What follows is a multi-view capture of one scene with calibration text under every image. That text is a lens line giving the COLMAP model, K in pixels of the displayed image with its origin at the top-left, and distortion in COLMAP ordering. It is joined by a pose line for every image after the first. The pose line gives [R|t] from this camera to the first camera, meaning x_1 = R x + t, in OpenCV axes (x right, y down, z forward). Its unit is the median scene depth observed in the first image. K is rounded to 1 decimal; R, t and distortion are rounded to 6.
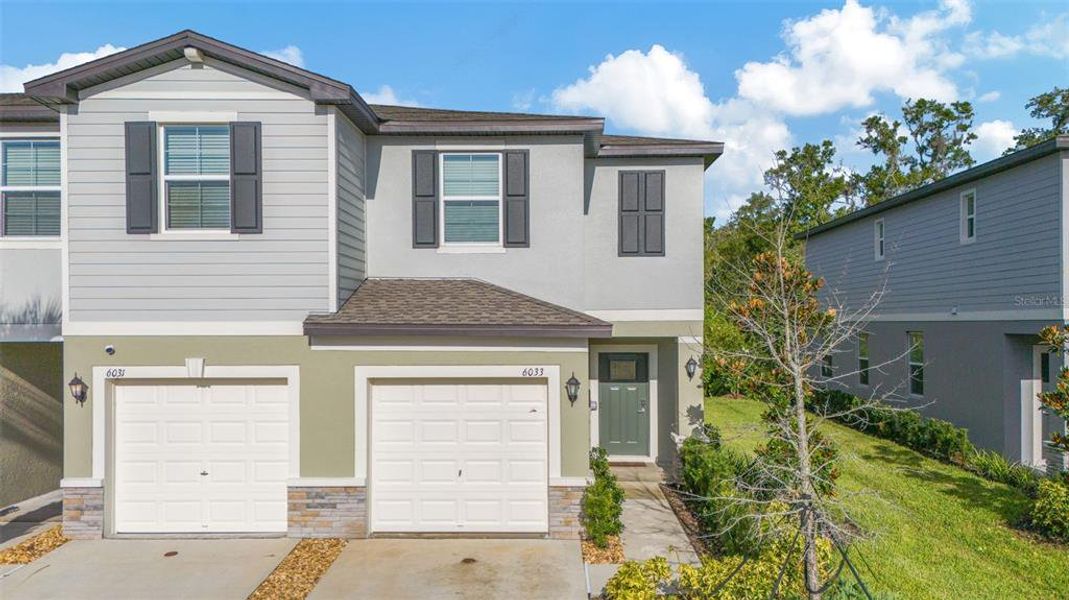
lens RADIAL K [[784.1, 0, 539.1], [0, 784.1, 317.7], [0, 0, 1]] dist [0.031433, -0.003324]
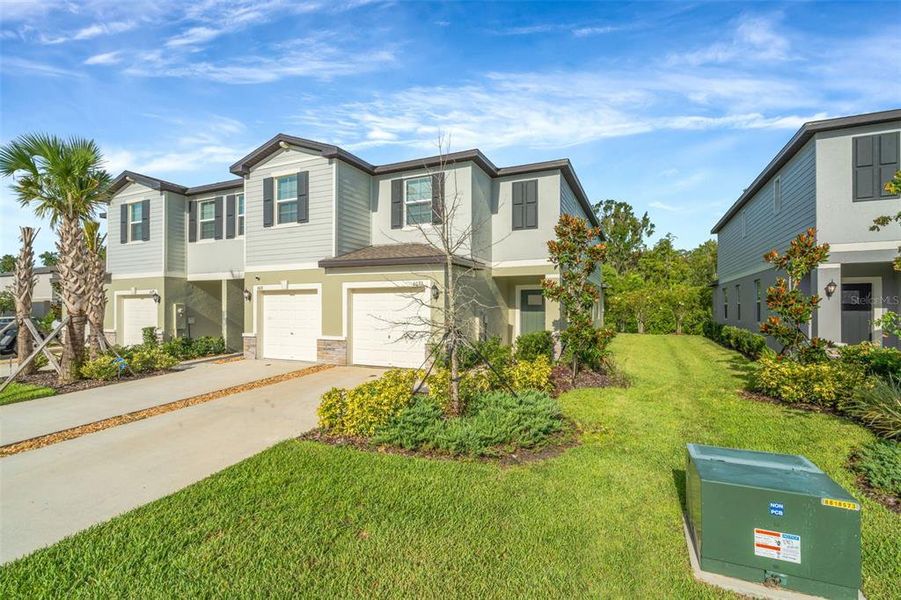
lens RADIAL K [[414.8, 0, 450.5], [0, 414.8, 303.8], [0, 0, 1]] dist [-0.007854, 0.000115]
pose [[0.918284, -0.001207, -0.395921, 0.455355], [-0.000529, 0.999991, -0.004276, 0.121207], [0.395923, 0.004136, 0.918275, 0.109750]]
